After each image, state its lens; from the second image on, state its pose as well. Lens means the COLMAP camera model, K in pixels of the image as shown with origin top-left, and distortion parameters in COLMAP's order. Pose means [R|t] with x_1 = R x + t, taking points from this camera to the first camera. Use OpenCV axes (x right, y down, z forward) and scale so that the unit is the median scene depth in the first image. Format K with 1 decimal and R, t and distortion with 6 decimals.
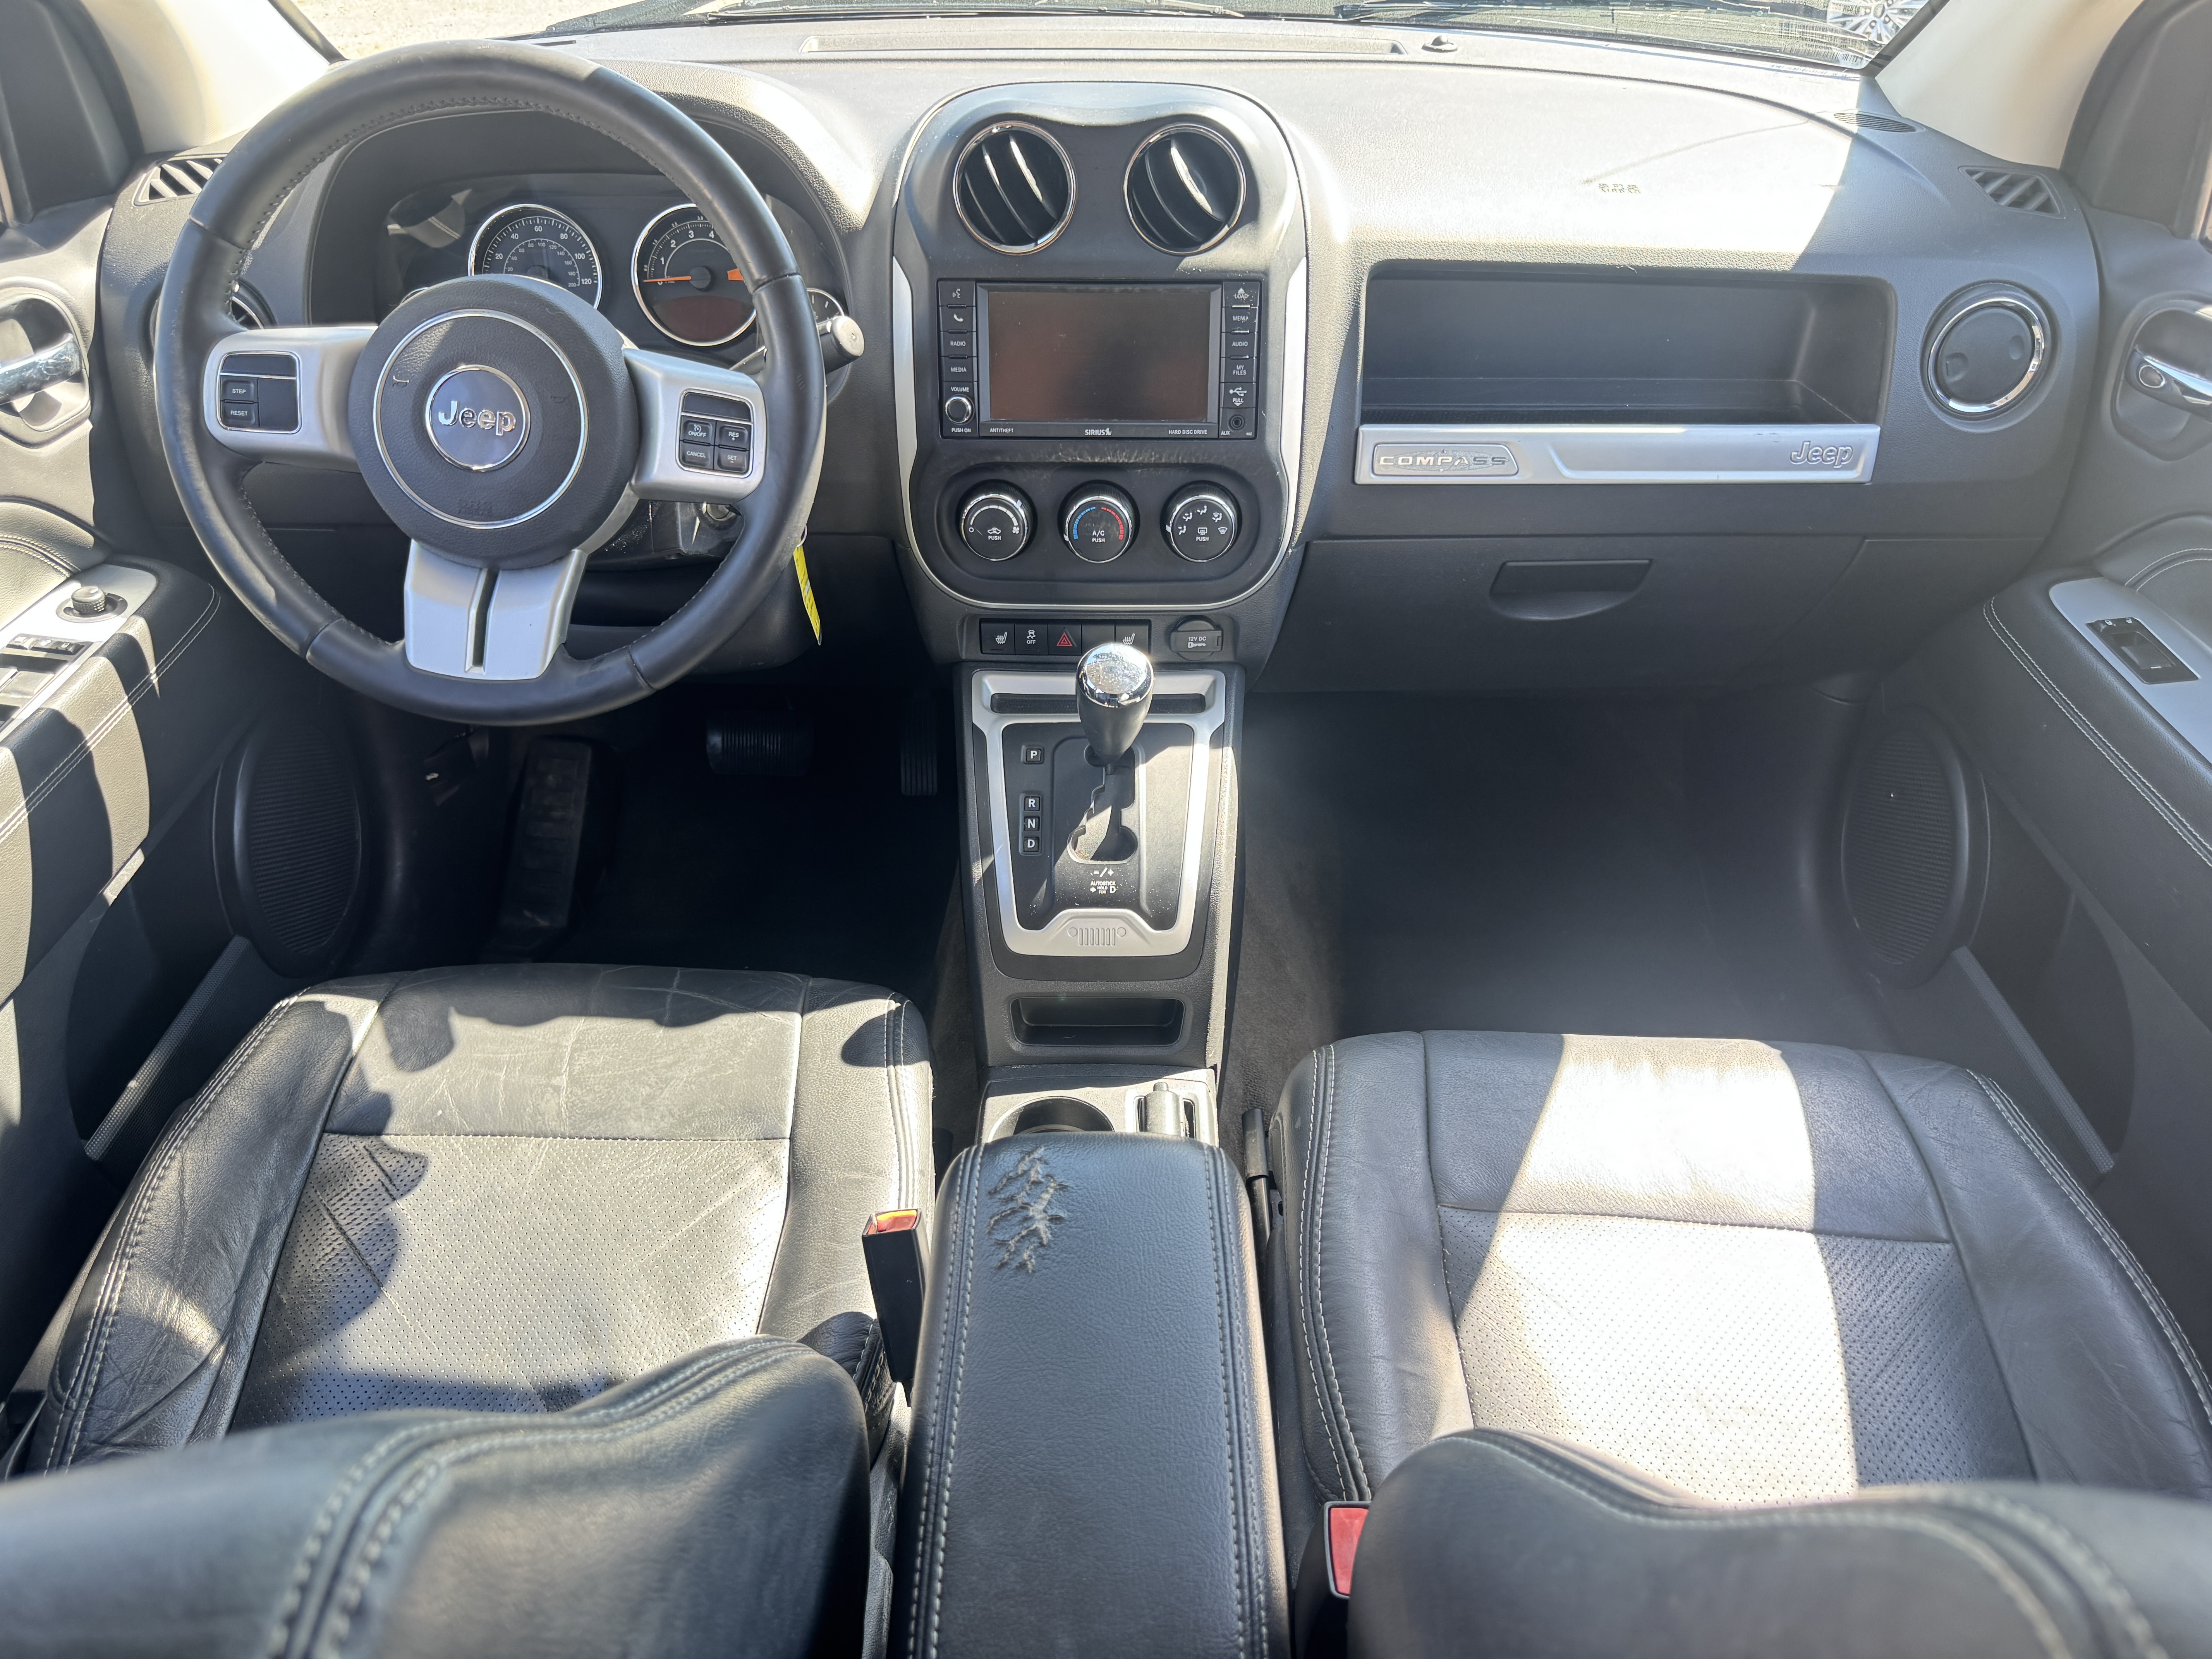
lens RADIAL K [[1572.5, 0, 1104.1], [0, 1572.5, 818.5], [0, 0, 1]] dist [0.032473, -0.042021]
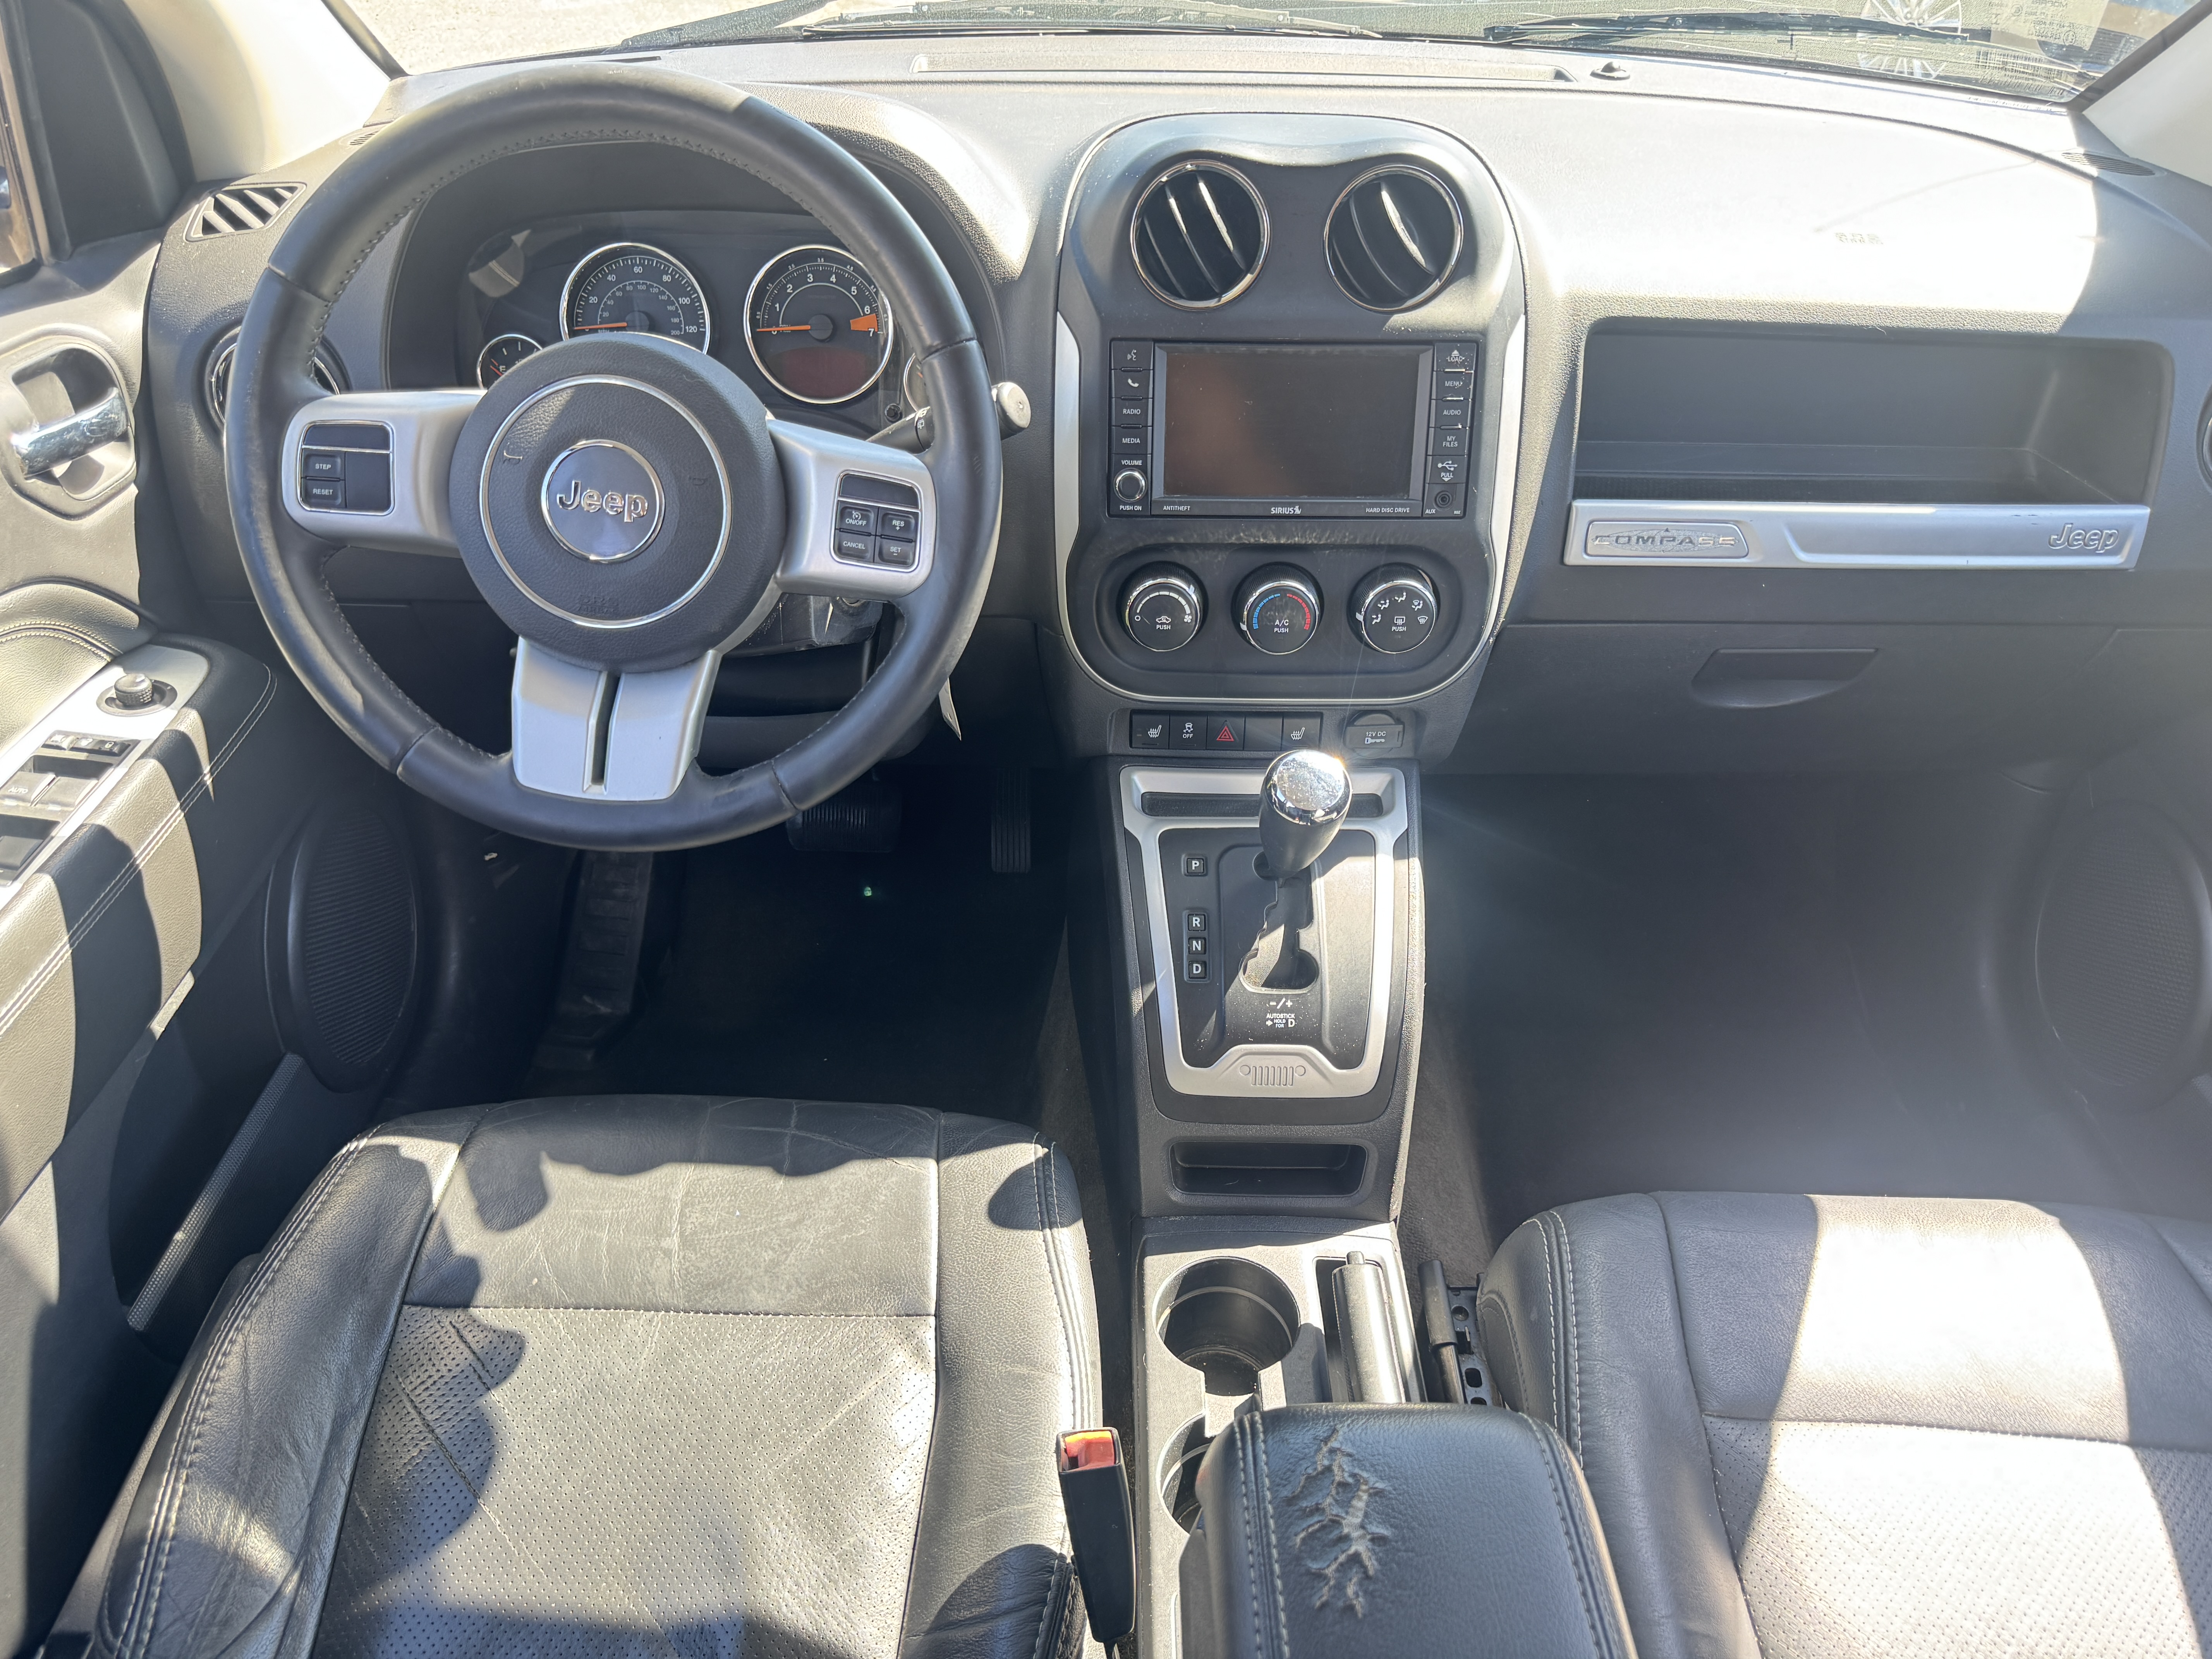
lens RADIAL K [[1572.5, 0, 1110.3], [0, 1572.5, 825.4], [0, 0, 1]] dist [0.032473, -0.042021]
pose [[0.999941, 0.005938, 0.009067, -0.108444], [-0.005927, 0.999982, -0.001266, -0.066371], [-0.009074, 0.001212, 0.999958, 0.117057]]
